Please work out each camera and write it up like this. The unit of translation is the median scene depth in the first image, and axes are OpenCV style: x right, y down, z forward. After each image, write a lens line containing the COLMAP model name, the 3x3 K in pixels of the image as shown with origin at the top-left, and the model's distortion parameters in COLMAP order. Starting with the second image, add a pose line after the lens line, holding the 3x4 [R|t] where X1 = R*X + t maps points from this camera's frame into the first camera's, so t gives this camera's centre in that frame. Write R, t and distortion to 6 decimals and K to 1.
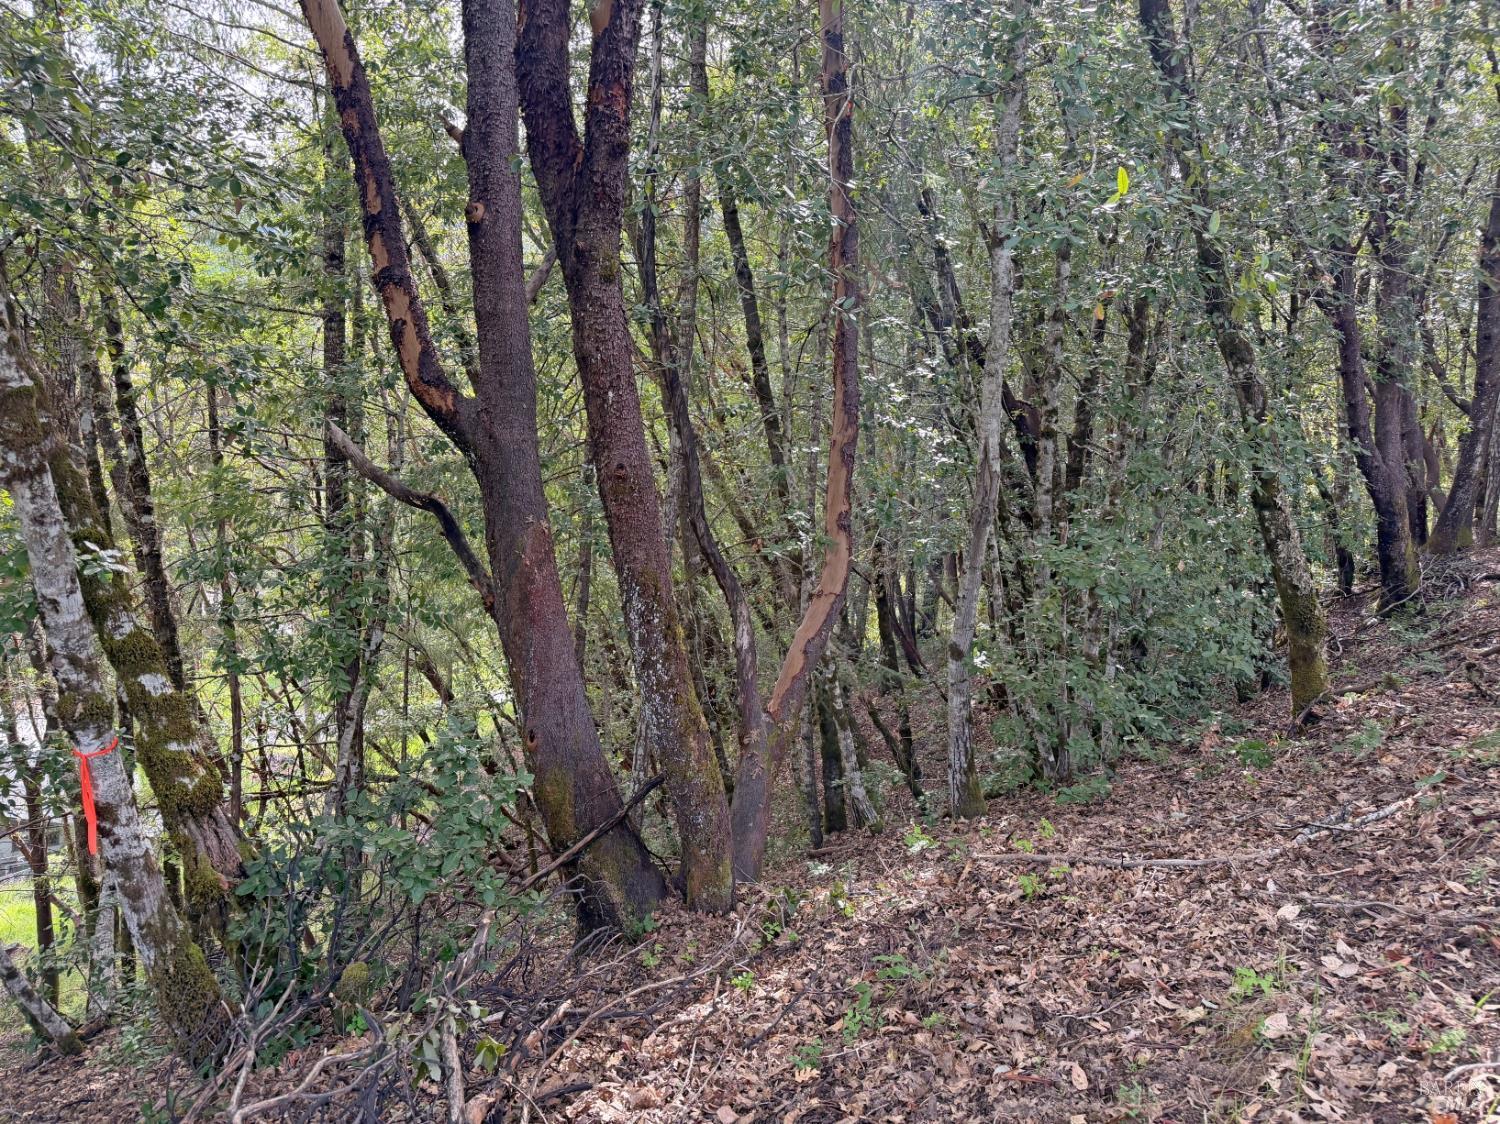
lens RADIAL K [[1006.3, 0, 750.0], [0, 1006.3, 562.0], [0, 0, 1]] dist [0.000985, -0.059168]
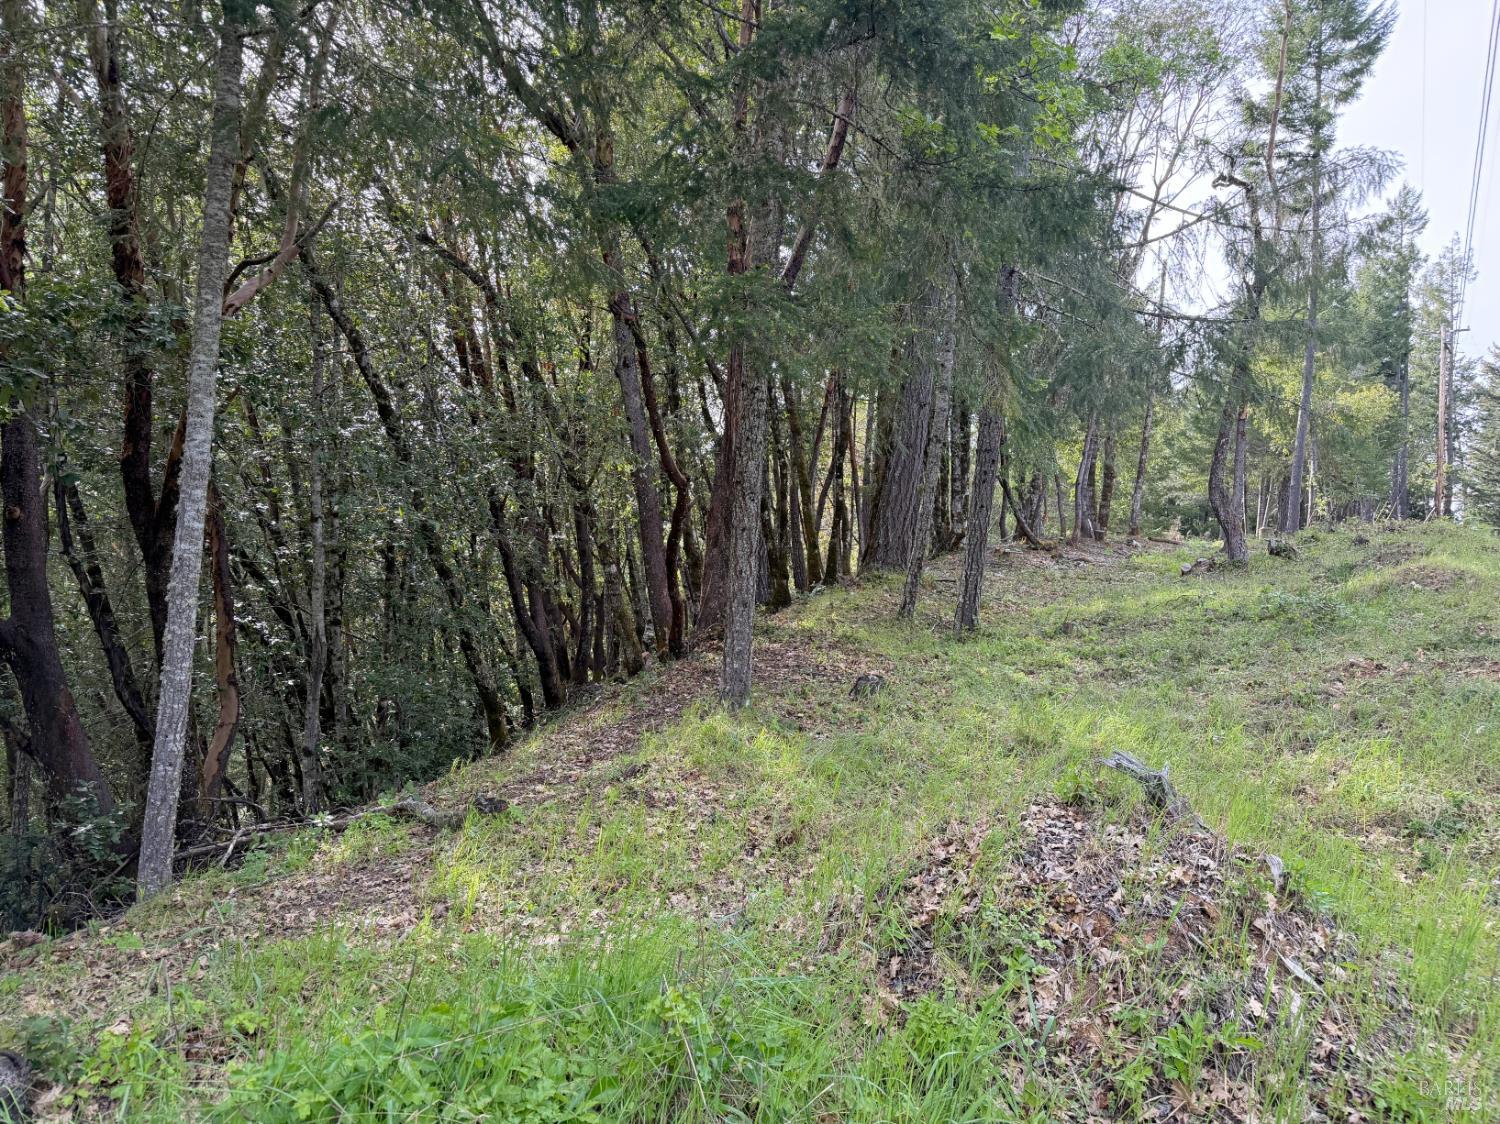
lens RADIAL K [[1006.3, 0, 750.0], [0, 1006.3, 562.0], [0, 0, 1]] dist [0.000985, -0.059168]
pose [[0.730023, -0.019403, 0.683147, -0.943332], [0.151186, 0.979416, -0.133743, 0.277064], [-0.666490, 0.200918, 0.717930, -1.812919]]
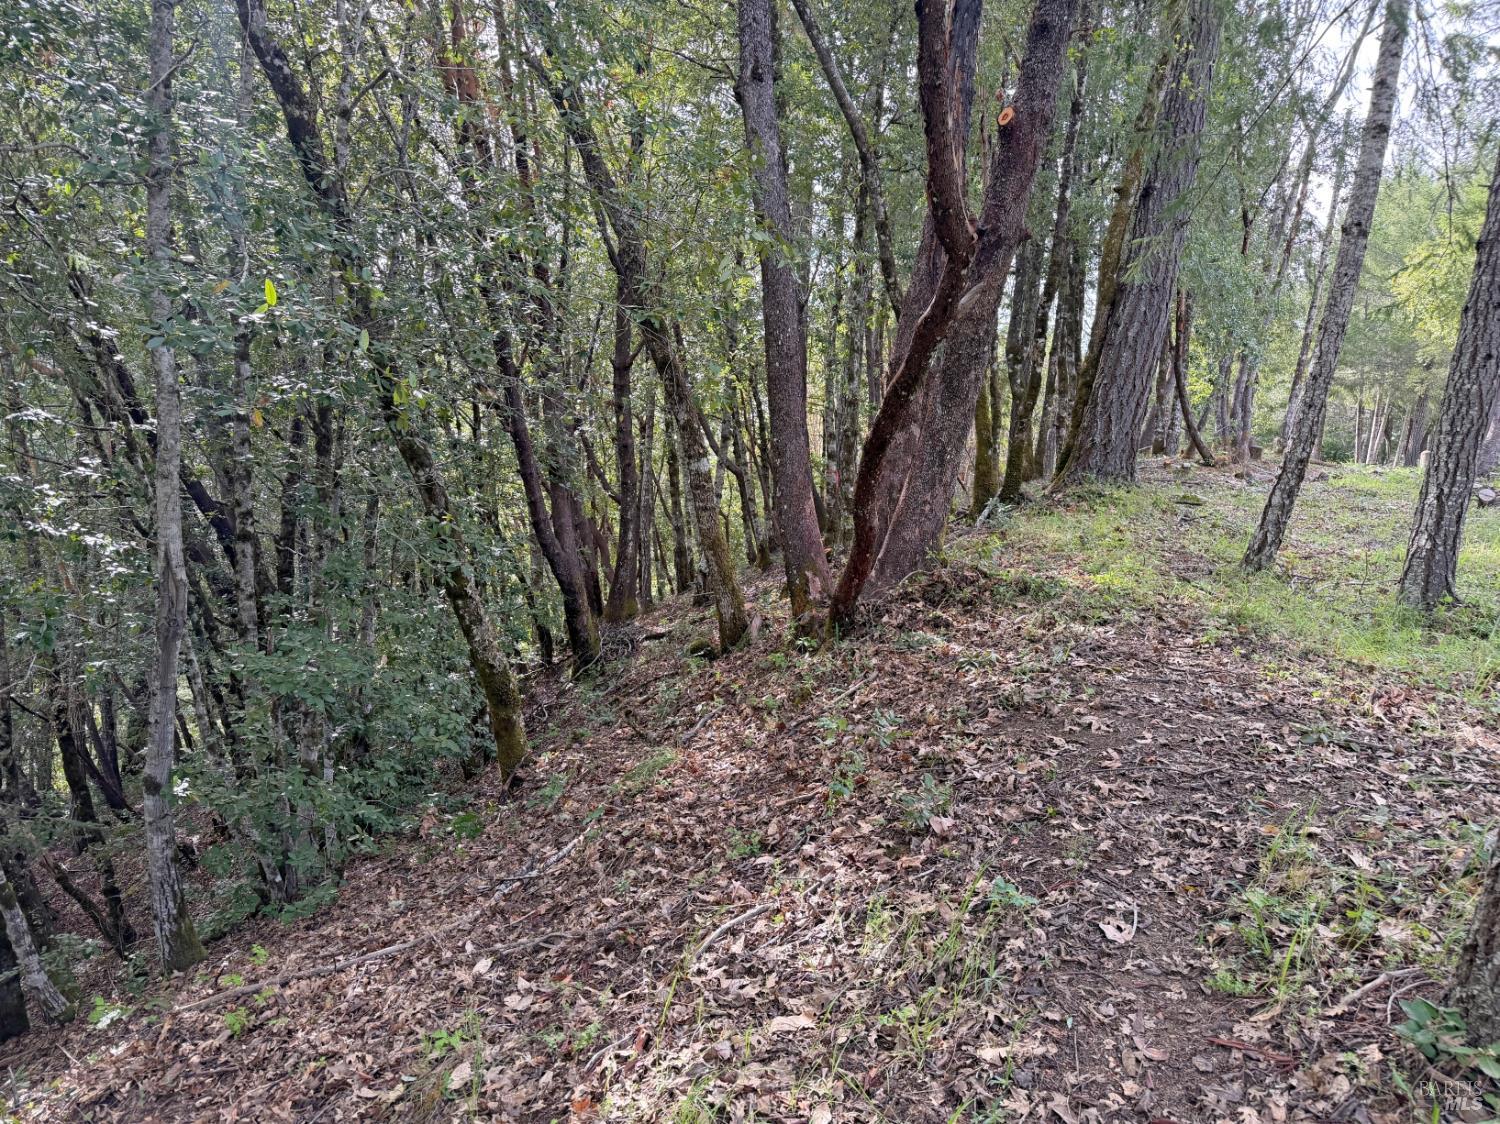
lens RADIAL K [[1000.3, 0, 750.0], [0, 1000.3, 562.0], [0, 0, 1]] dist [-0.000038, -0.043457]
pose [[0.734956, -0.051196, 0.676179, 0.026931], [0.116025, 0.991936, -0.051008, 0.000797], [-0.668115, 0.115943, 0.734969, -0.038239]]
